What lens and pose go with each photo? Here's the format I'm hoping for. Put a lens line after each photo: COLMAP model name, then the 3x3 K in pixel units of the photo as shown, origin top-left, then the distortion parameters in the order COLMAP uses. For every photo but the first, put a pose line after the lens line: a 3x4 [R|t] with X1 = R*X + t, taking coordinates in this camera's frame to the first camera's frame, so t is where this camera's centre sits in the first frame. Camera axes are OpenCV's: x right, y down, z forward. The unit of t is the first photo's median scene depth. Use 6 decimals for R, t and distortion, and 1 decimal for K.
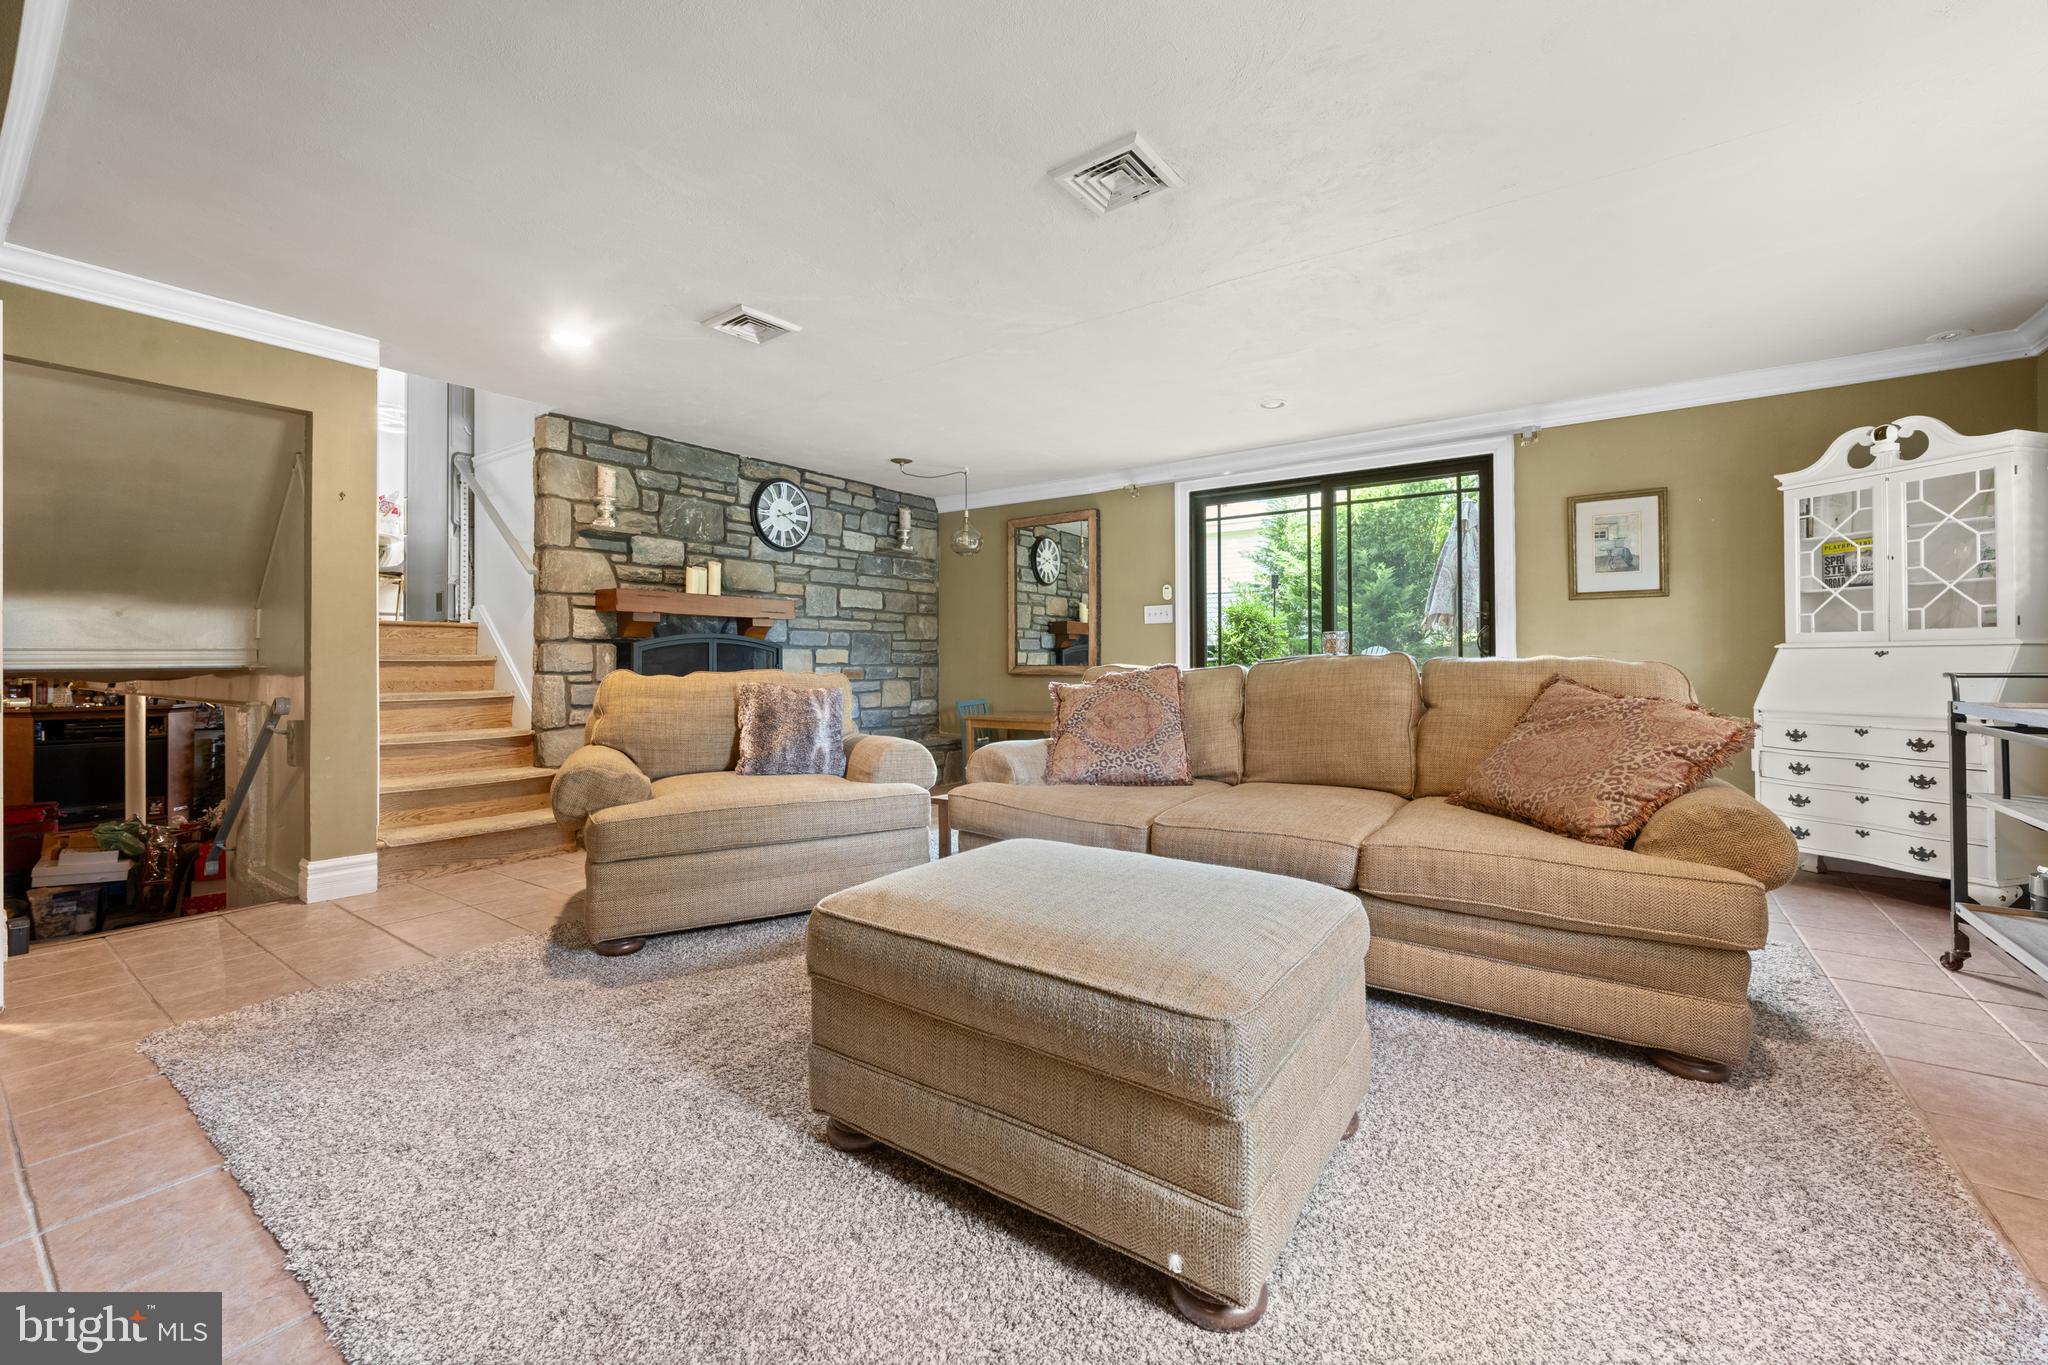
lens RADIAL K [[821.1, 0, 1023.0], [0, 821.1, 655.4], [0, 0, 1]] dist [-0.001595, -0.000098]
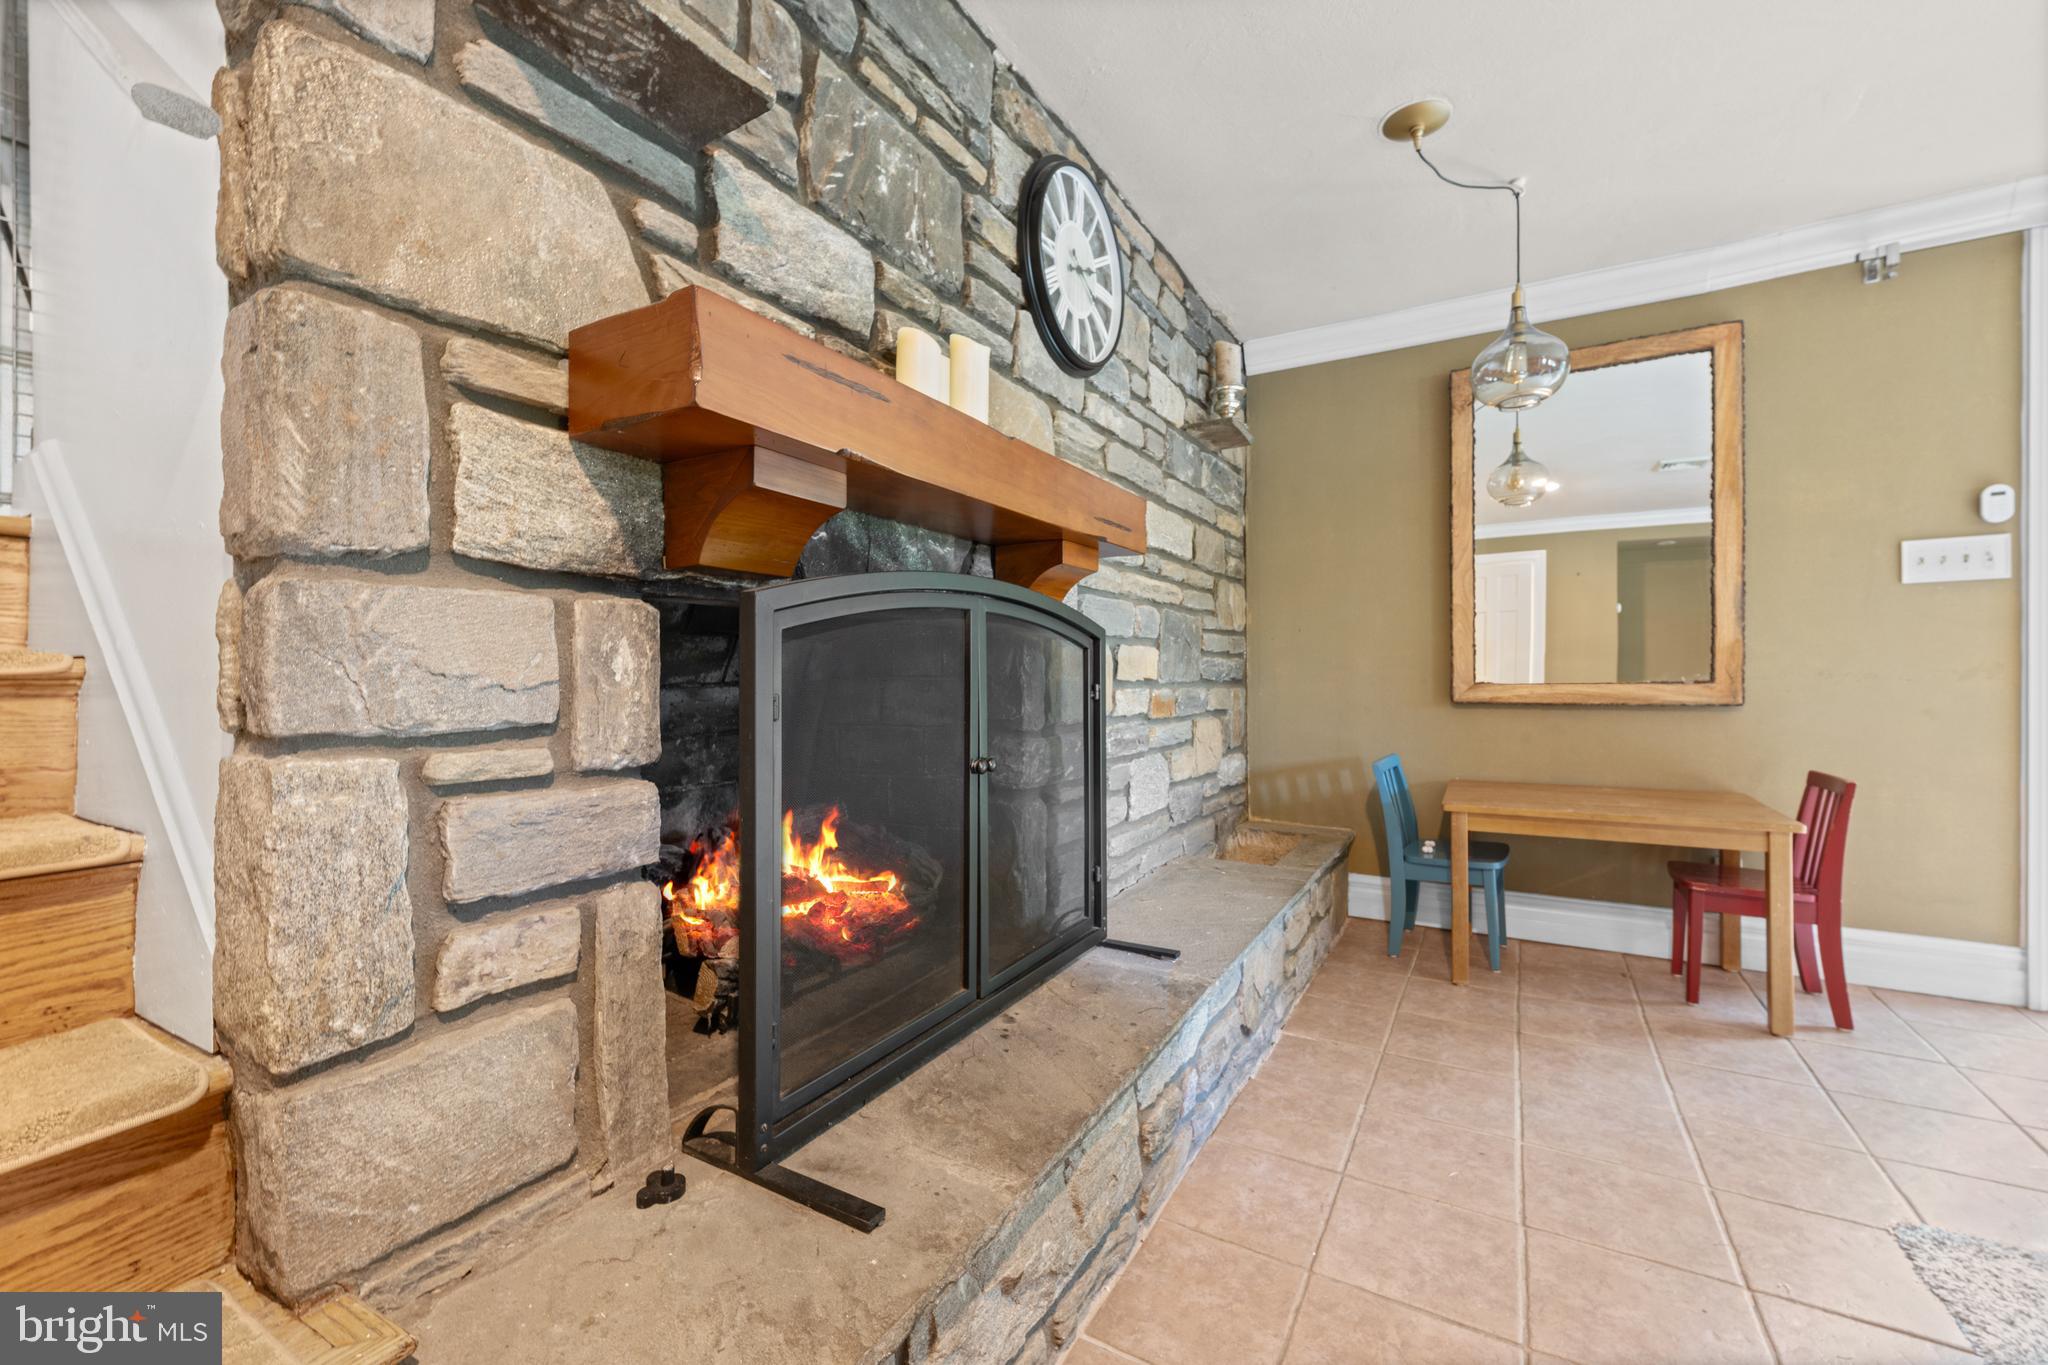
lens RADIAL K [[813.8, 0, 1015.3], [0, 813.8, 682.2], [0, 0, 1]] dist [-0.001366, -0.000070]
pose [[0.996790, -0.001277, 0.080052, -0.388892], [-0.000007, 0.999871, 0.016043, 0.004855], [-0.080062, -0.015992, 0.996662, 0.718546]]
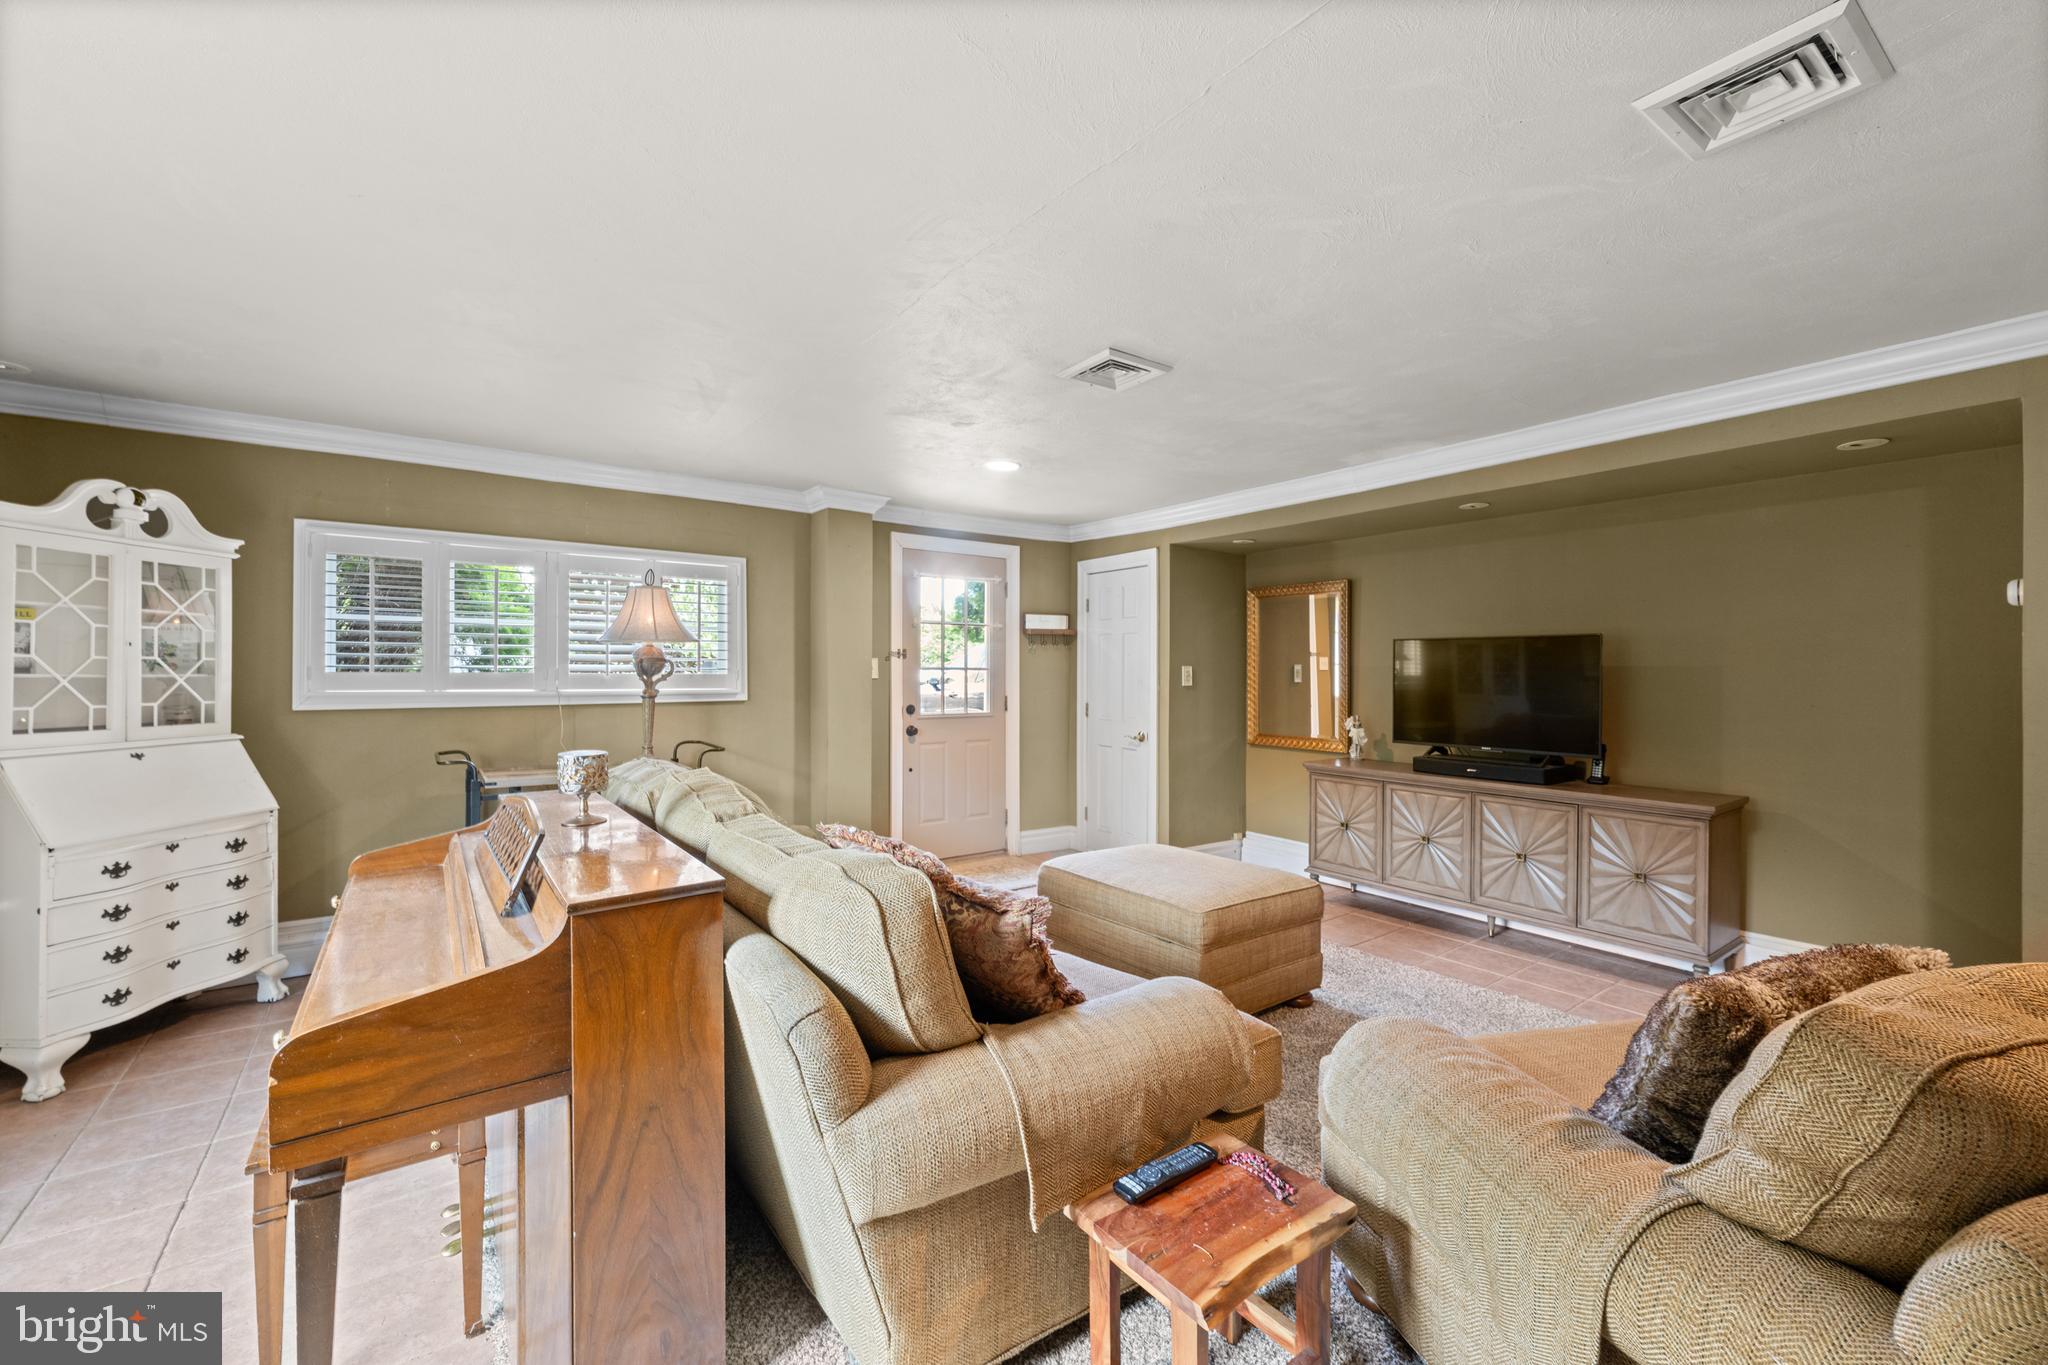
lens RADIAL K [[813.8, 0, 1015.3], [0, 813.8, 682.2], [0, 0, 1]] dist [-0.001366, -0.000070]
pose [[-0.947935, -0.003473, 0.318445, -0.057580], [-0.002893, 0.999993, 0.002292, -0.054878], [-0.318450, 0.001252, -0.947939, 0.990088]]
